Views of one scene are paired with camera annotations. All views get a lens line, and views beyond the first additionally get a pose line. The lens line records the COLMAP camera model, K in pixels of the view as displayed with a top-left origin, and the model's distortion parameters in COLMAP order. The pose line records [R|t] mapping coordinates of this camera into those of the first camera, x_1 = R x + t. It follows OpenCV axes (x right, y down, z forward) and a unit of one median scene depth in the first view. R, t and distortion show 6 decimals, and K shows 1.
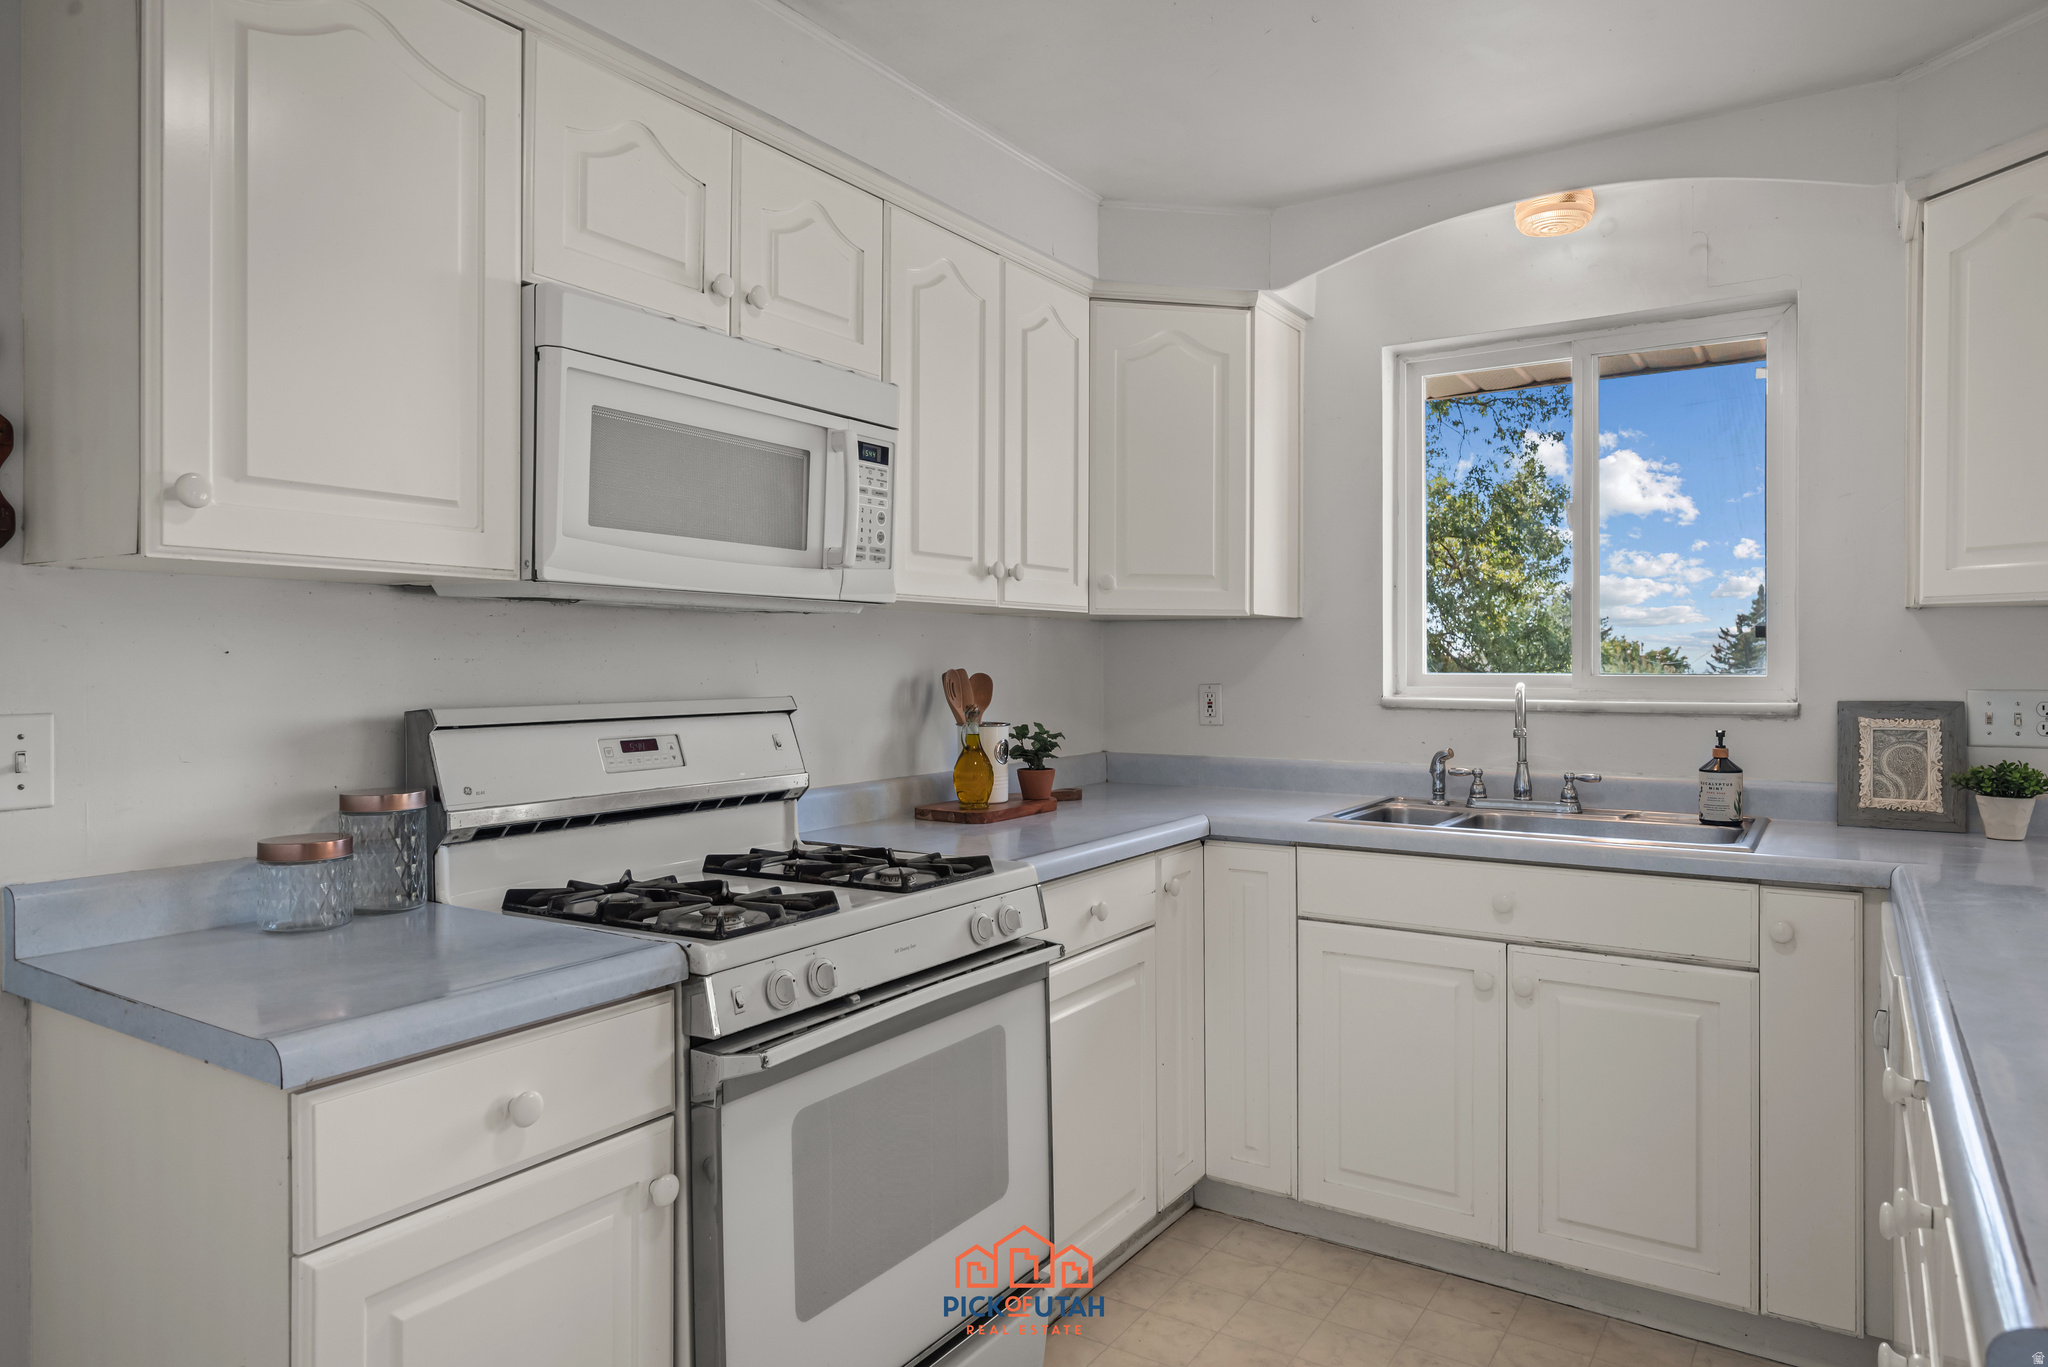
lens RADIAL K [[1294.8, 0, 1066.1], [0, 1294.8, 666.1], [0, 0, 1]] dist [-0.002235, 0.001478]
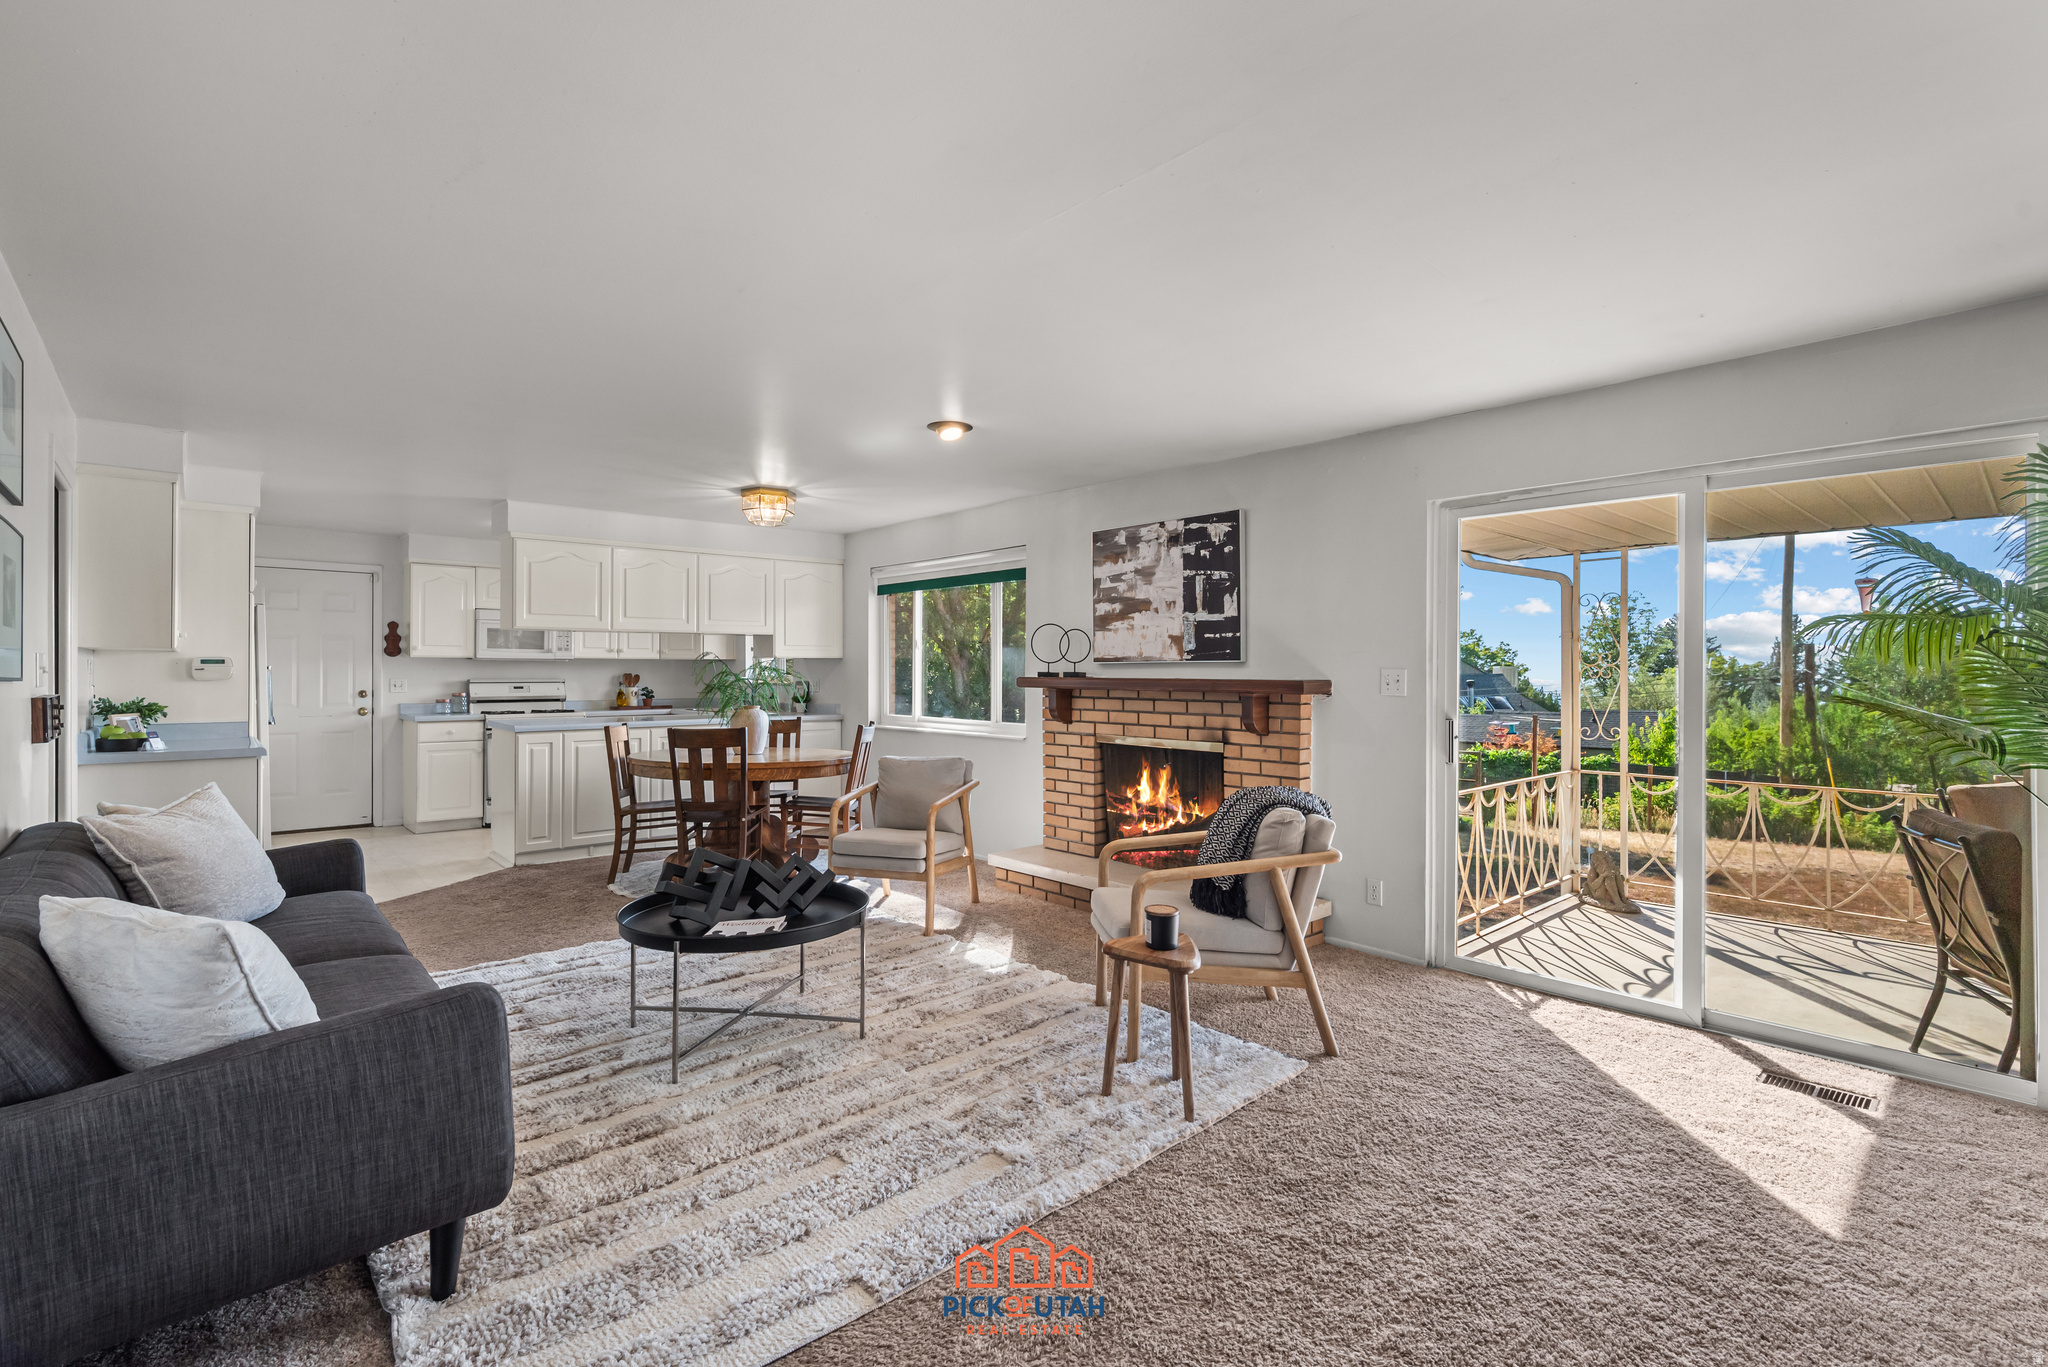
lens RADIAL K [[936.0, 0, 1026.4], [0, 936.0, 667.8], [0, 0, 1]] dist [0.004197, -0.000425]
pose [[0.967606, -0.000045, -0.252466, 1.926663], [-0.002346, 0.999955, -0.009169, 0.009625], [0.252455, 0.009464, 0.967562, -1.570235]]
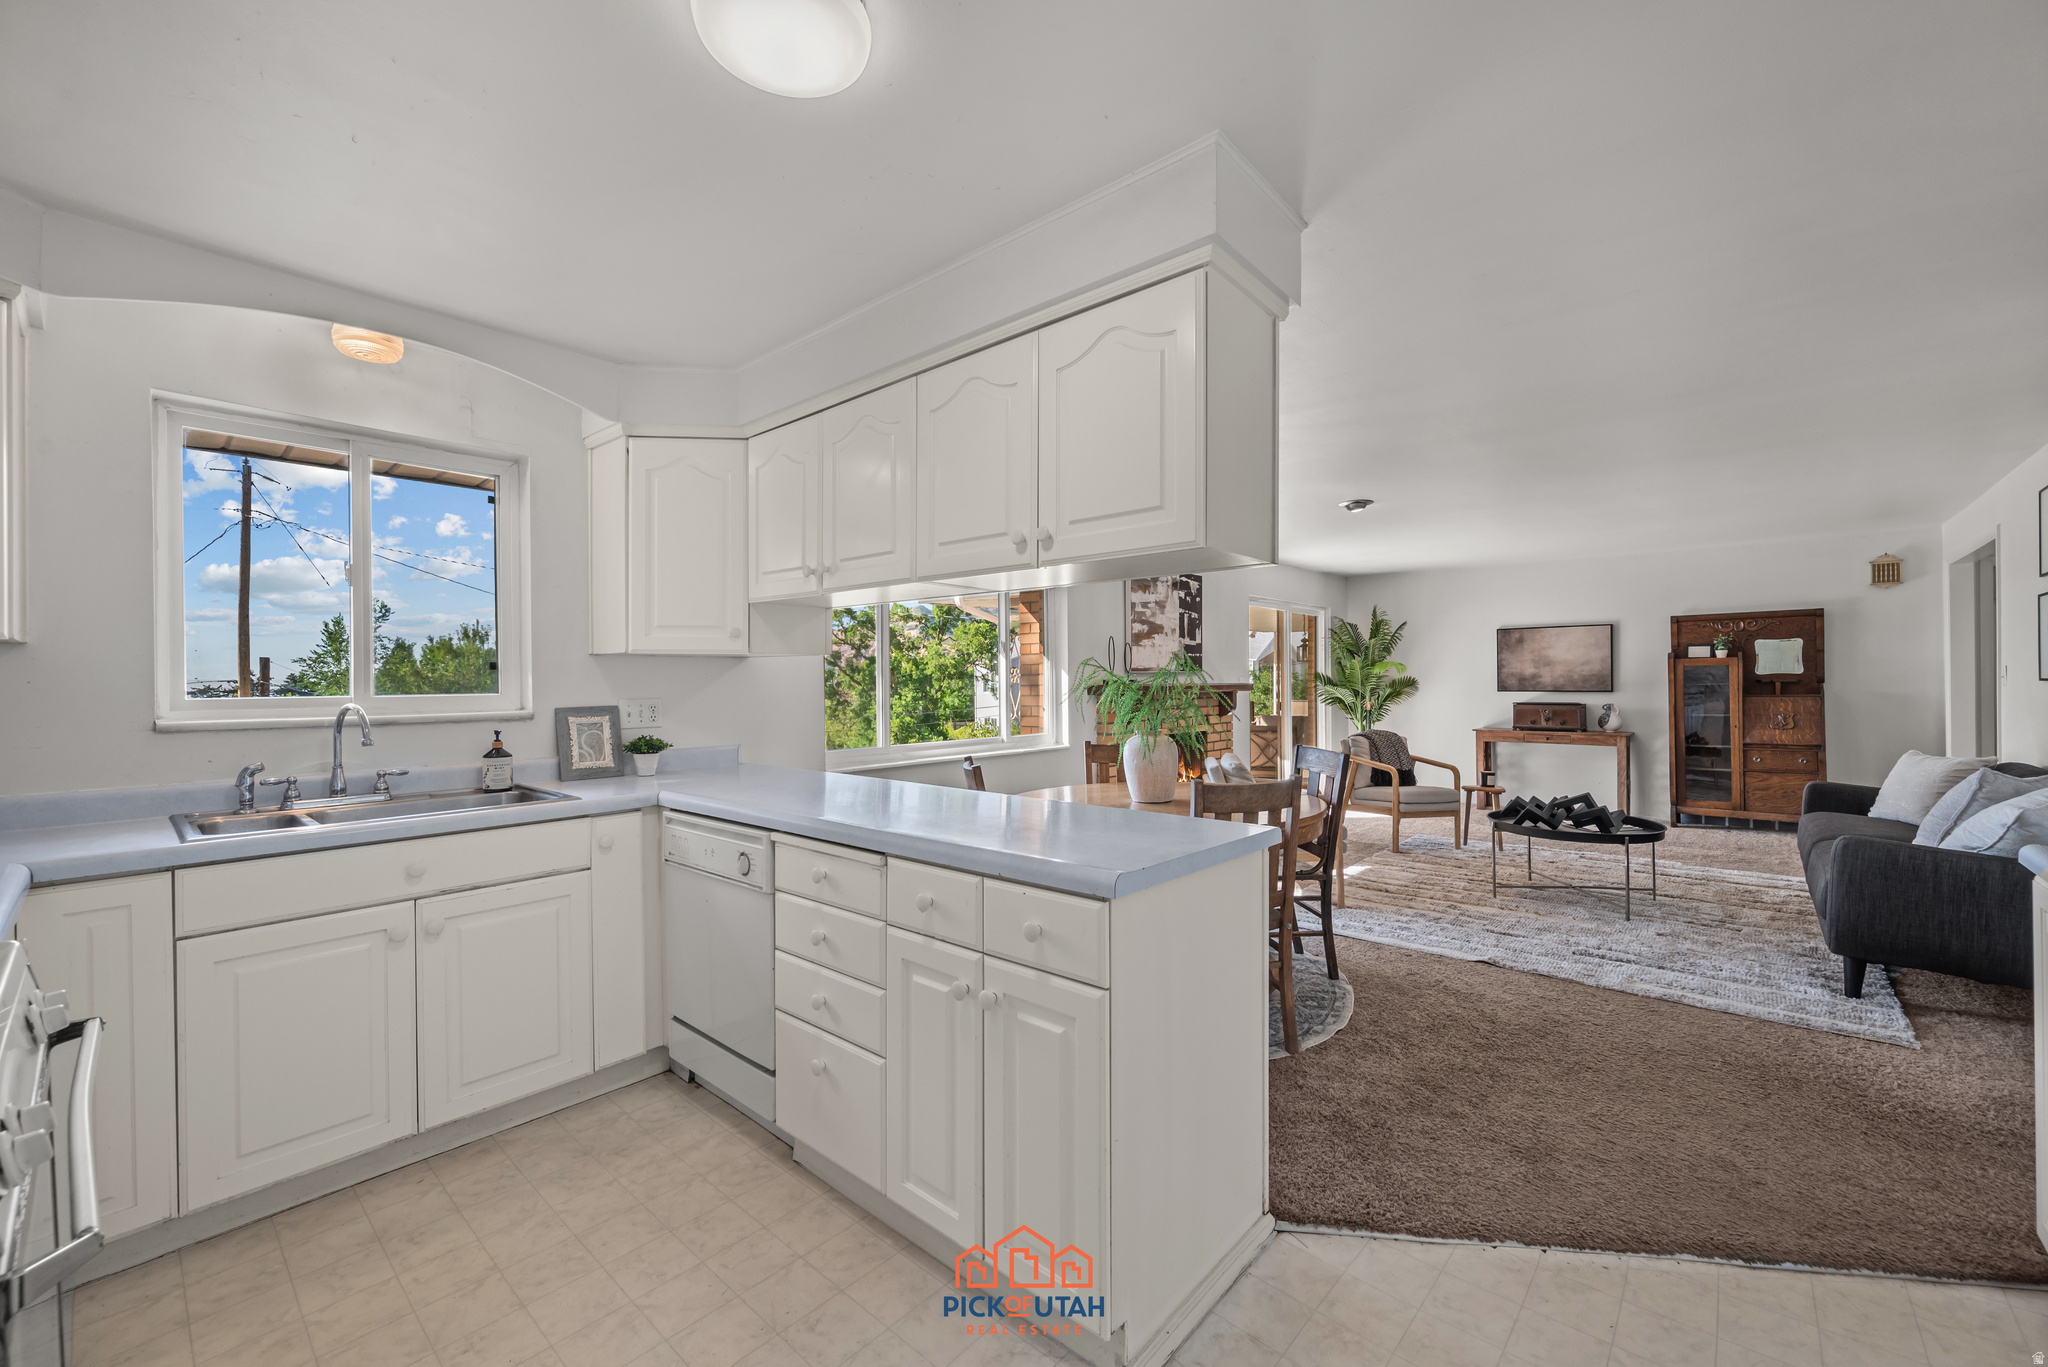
lens RADIAL K [[811.0, 0, 1026.7], [0, 811.0, 681.0], [0, 0, 1]] dist [-0.001150, 0.000359]
pose [[0.135923, -0.003379, 0.990714, -0.371055], [0.012332, 0.999922, 0.001718, -0.002497], [-0.990643, 0.011984, 0.135954, 0.252518]]
